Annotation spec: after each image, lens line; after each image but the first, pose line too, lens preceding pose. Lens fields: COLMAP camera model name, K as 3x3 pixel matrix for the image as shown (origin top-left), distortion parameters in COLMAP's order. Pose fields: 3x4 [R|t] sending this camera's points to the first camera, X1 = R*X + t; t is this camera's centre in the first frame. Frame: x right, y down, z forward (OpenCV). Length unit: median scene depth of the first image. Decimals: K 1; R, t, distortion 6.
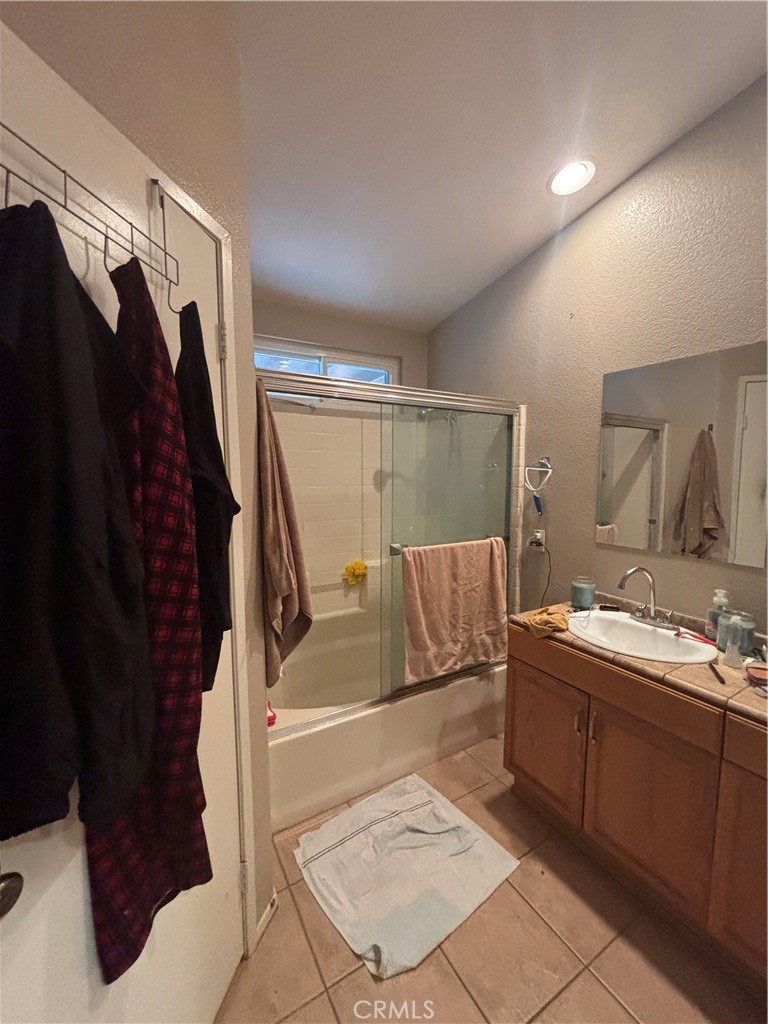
lens RADIAL K [[415.3, 0, 385.6], [0, 415.3, 506.6], [0, 0, 1]] dist [-0.000216, 0.000590]
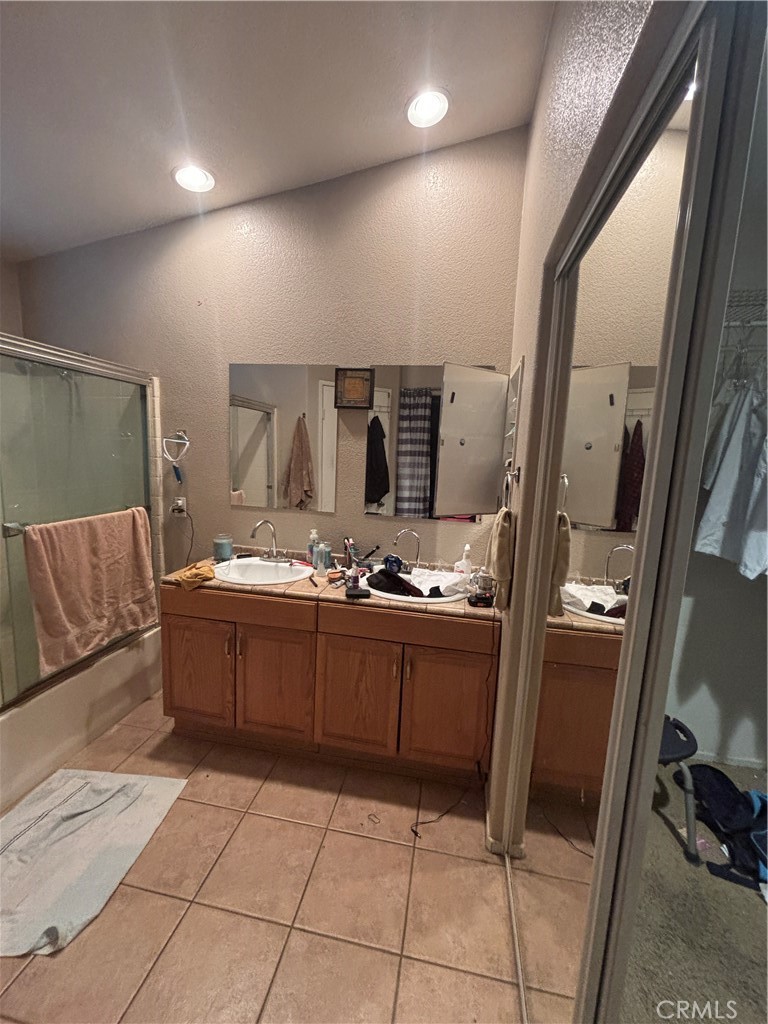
lens RADIAL K [[415.3, 0, 382.8], [0, 415.3, 508.4], [0, 0, 1]] dist [-0.000216, 0.000590]
pose [[0.663835, -0.079841, 0.743605, -0.100970], [0.025144, 0.996106, 0.084505, 0.006957], [-0.747457, -0.037400, 0.663257, -0.133045]]
